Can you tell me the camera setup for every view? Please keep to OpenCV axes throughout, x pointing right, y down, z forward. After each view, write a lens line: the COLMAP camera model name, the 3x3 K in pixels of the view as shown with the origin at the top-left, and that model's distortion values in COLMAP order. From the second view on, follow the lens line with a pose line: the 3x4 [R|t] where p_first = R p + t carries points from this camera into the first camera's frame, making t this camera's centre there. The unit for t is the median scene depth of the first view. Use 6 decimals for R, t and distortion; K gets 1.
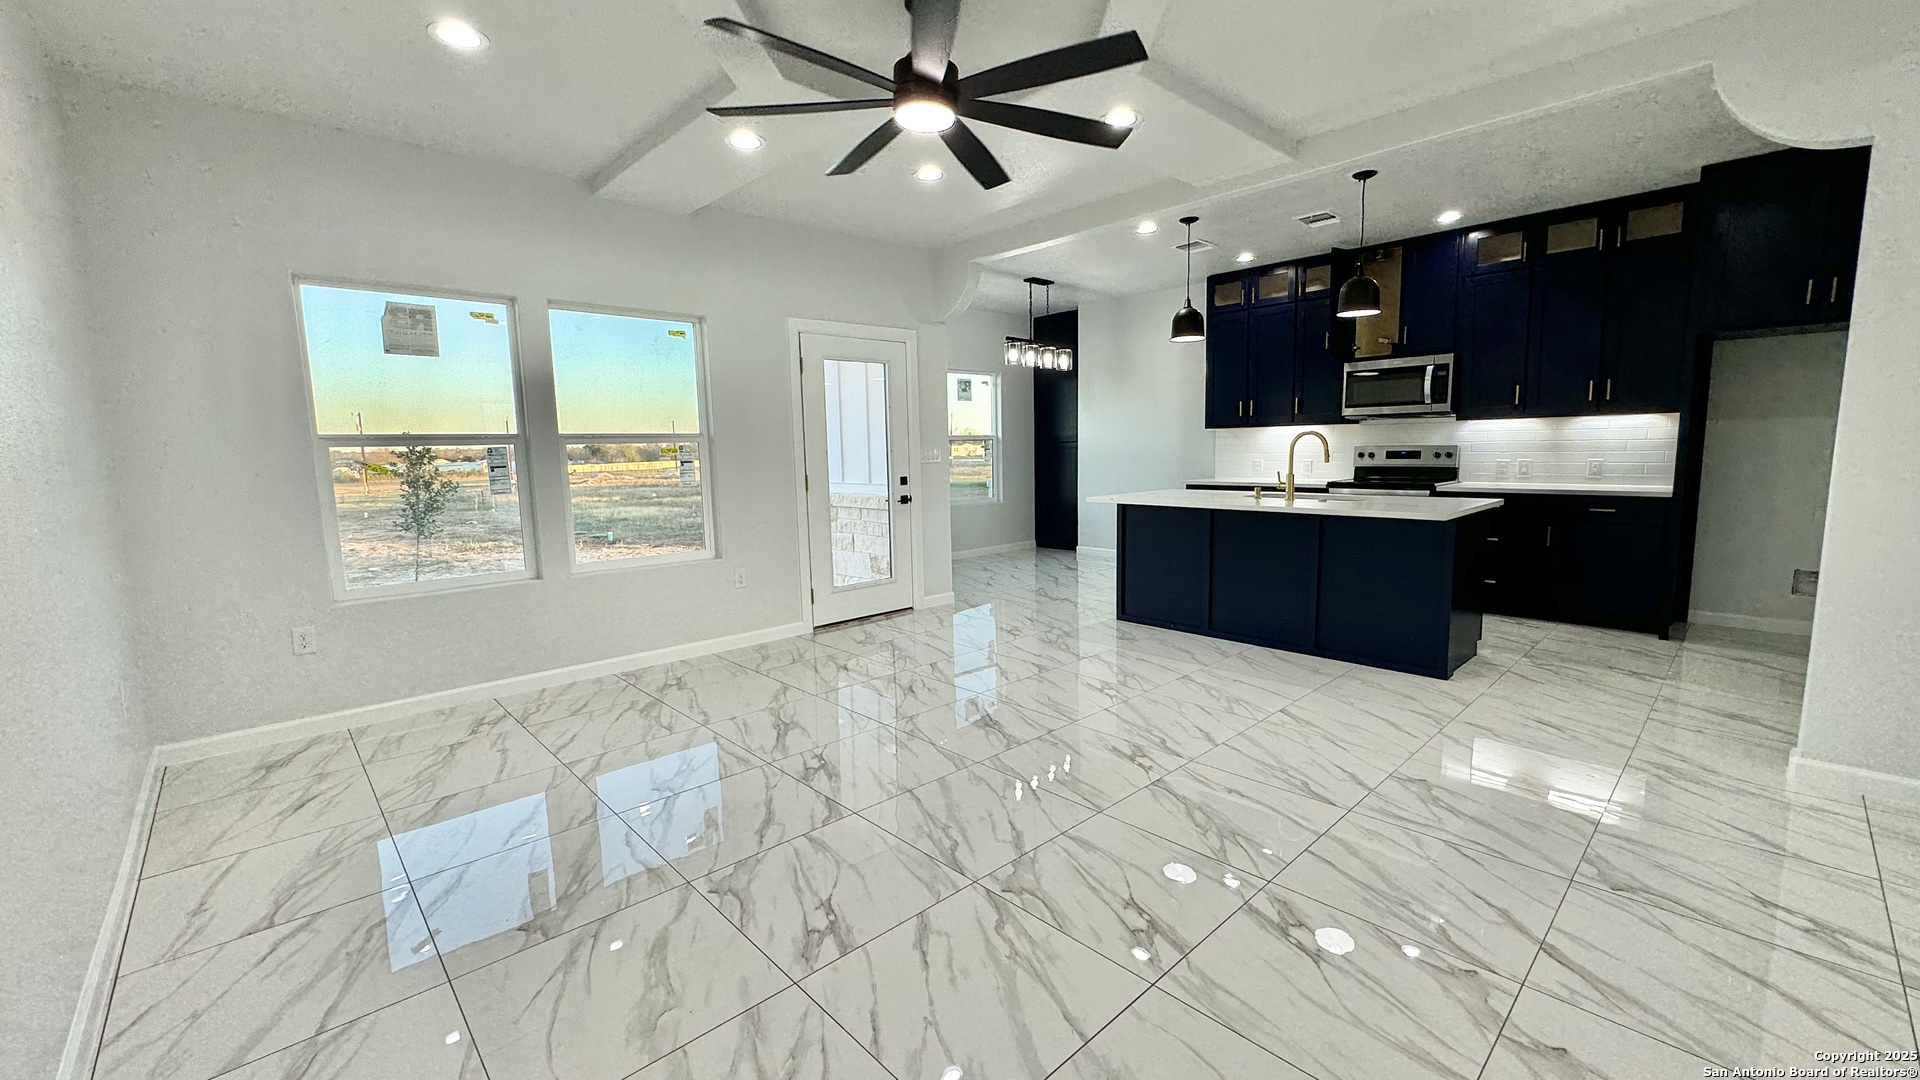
lens RADIAL K [[764.4, 0, 960.0], [0, 764.4, 540.0], [0, 0, 1]] dist [-0.000869, -0.000271]
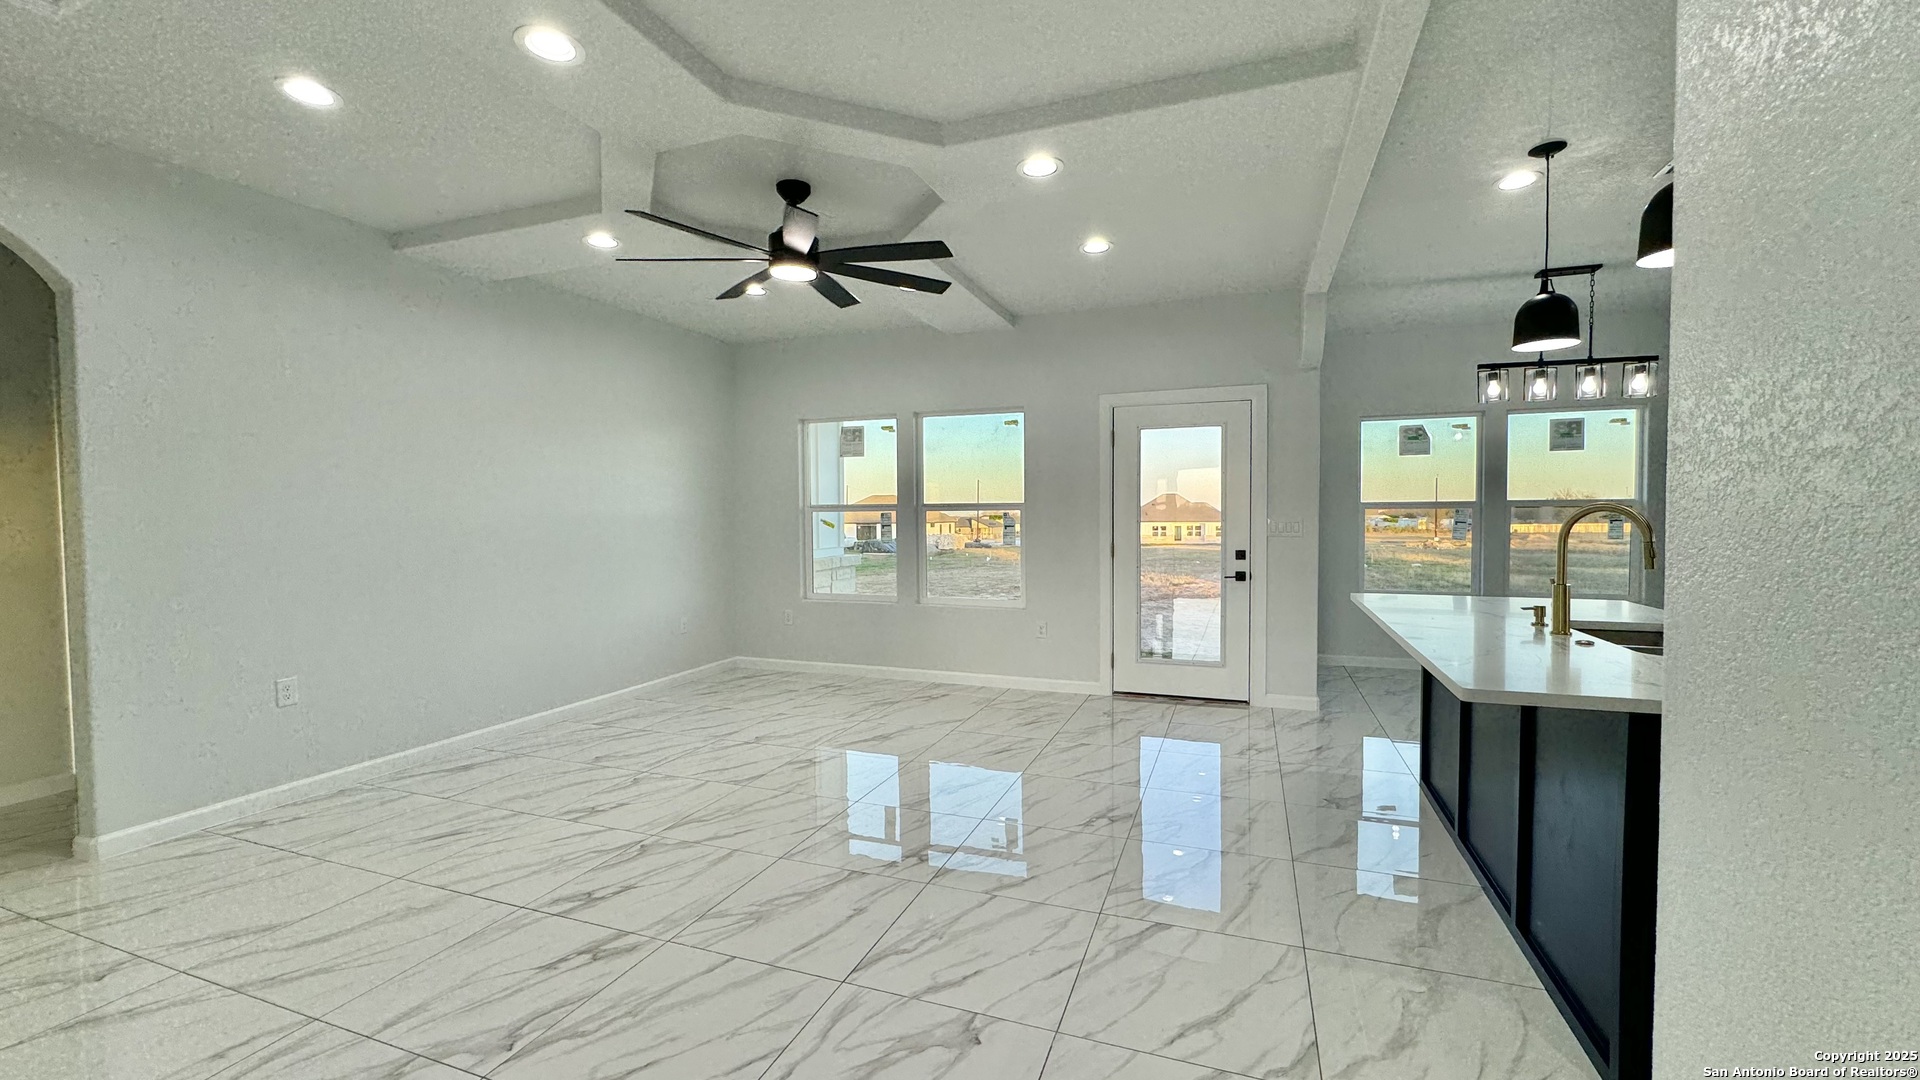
lens RADIAL K [[764.4, 0, 960.0], [0, 764.4, 540.0], [0, 0, 1]] dist [-0.000869, -0.000271]
pose [[0.446609, 0.047316, -0.893477, 0.756437], [-0.113768, 0.993498, -0.004255, -0.071525], [0.887467, 0.103549, 0.449088, 0.418656]]
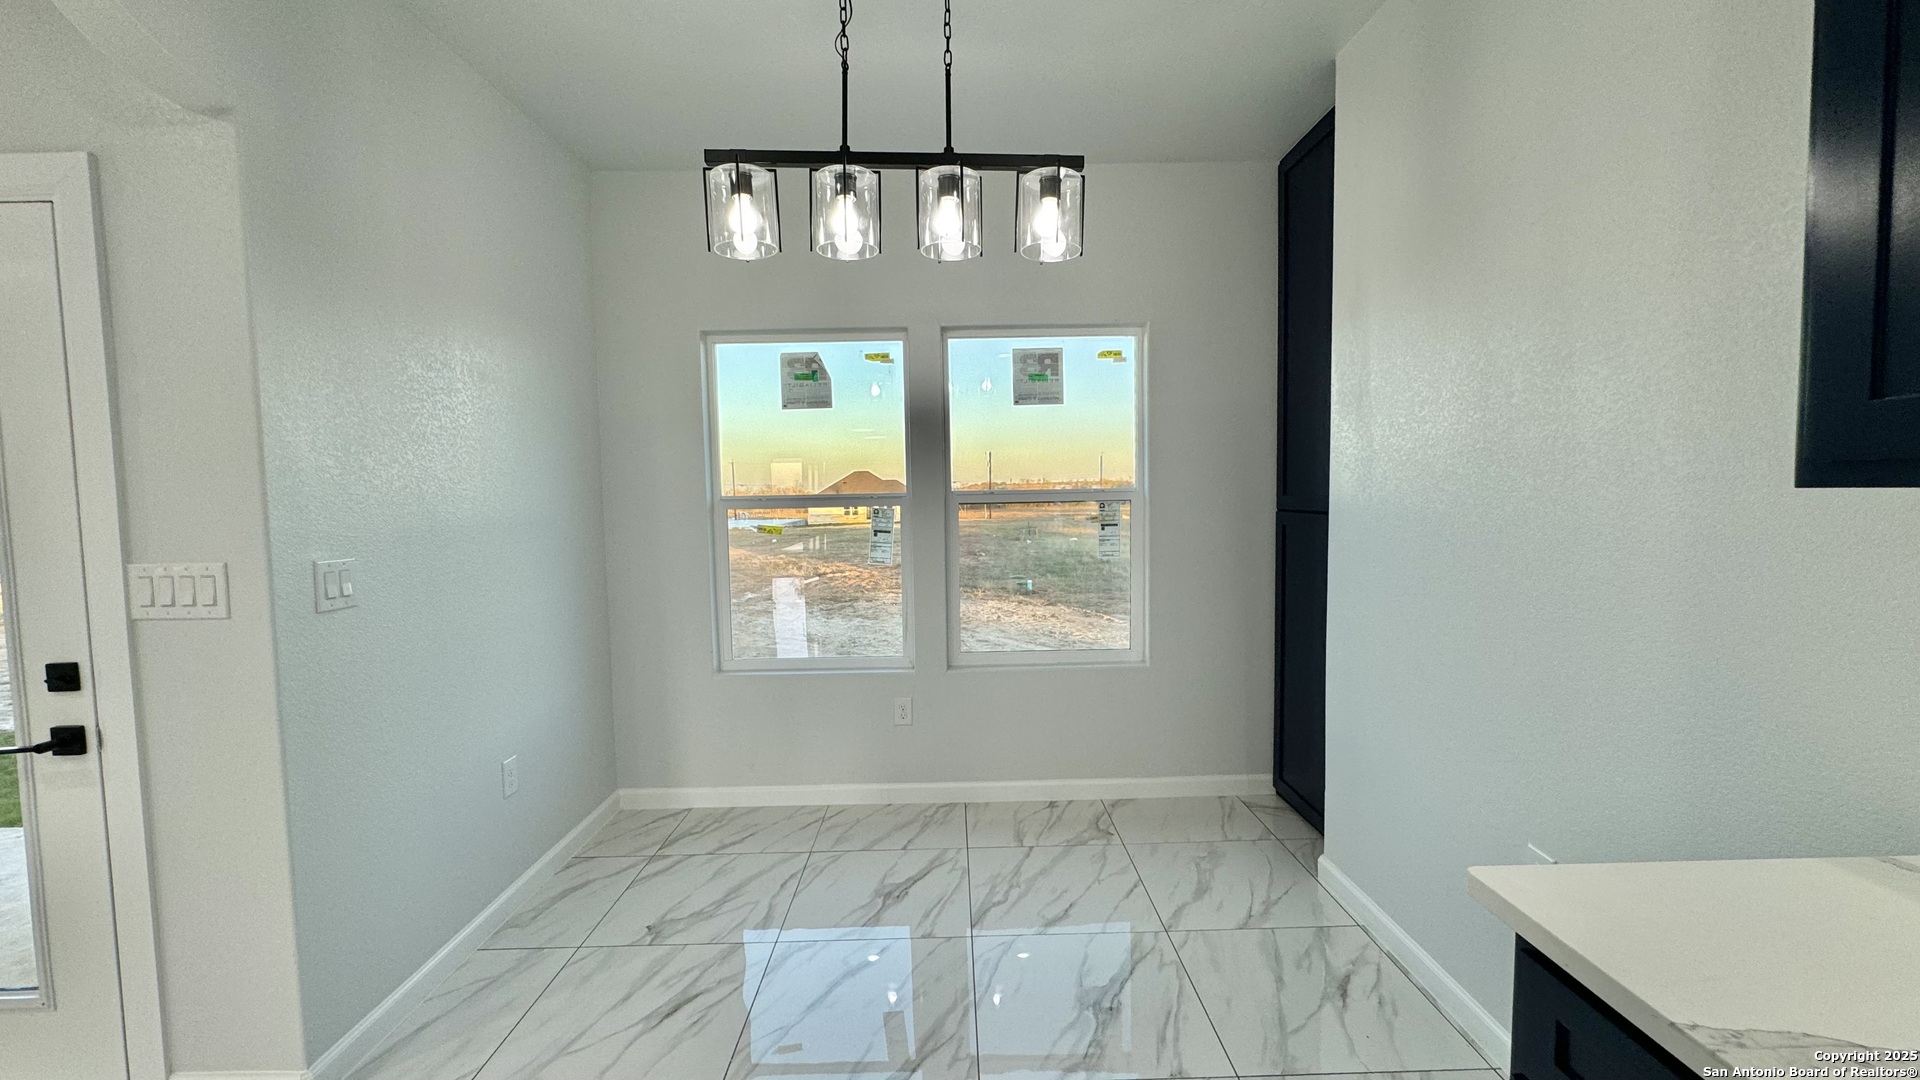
lens RADIAL K [[774.1, 0, 953.7], [0, 774.1, 534.6], [0, 0, 1]] dist [-0.000178, -0.000048]
pose [[0.736801, 0.045316, -0.674590, 0.494757], [-0.079166, 0.996670, -0.019514, -0.202661], [0.671459, 0.067783, 0.737935, 1.338235]]
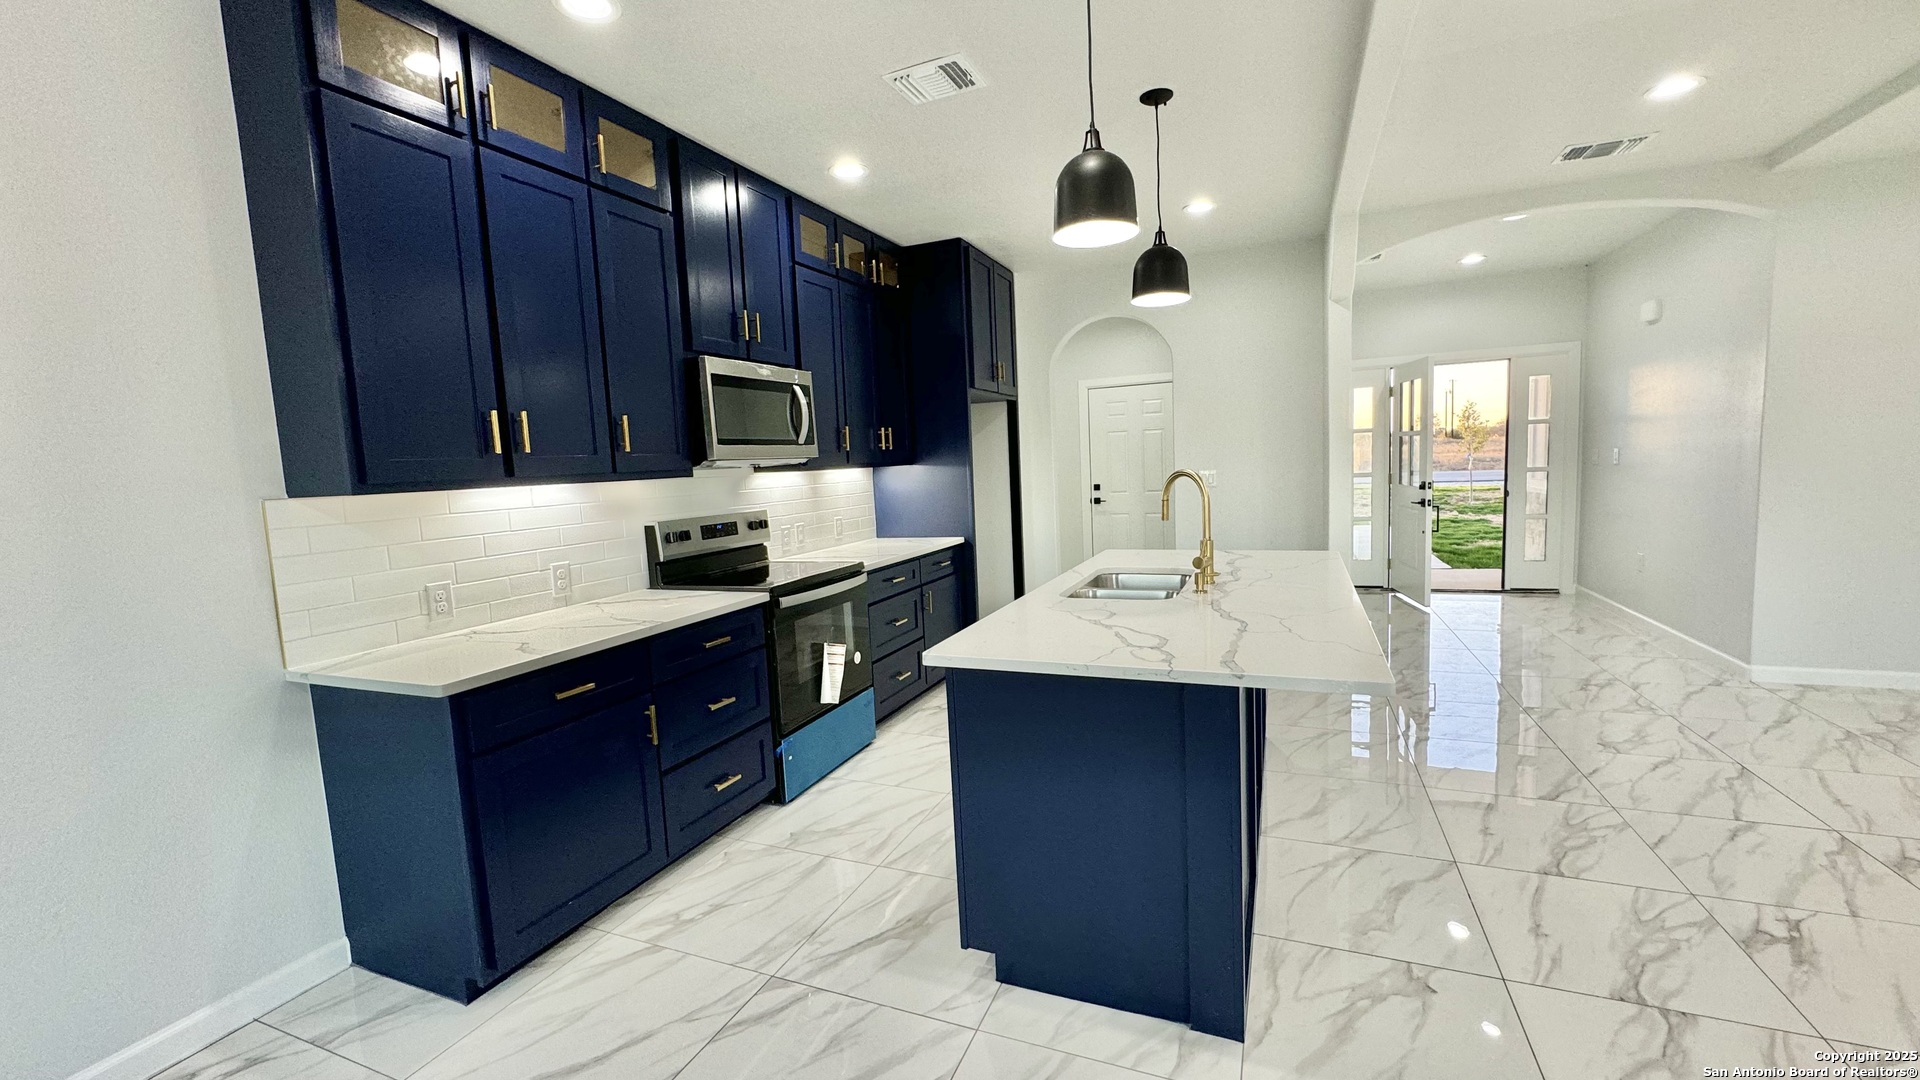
lens RADIAL K [[764.4, 0, 960.0], [0, 764.4, 540.0], [0, 0, 1]] dist [-0.000869, -0.000271]
pose [[-0.408680, -0.048582, 0.911384, -0.038616], [0.168484, 0.977404, 0.127652, -0.206988], [-0.896991, 0.205723, -0.391260, 1.490994]]
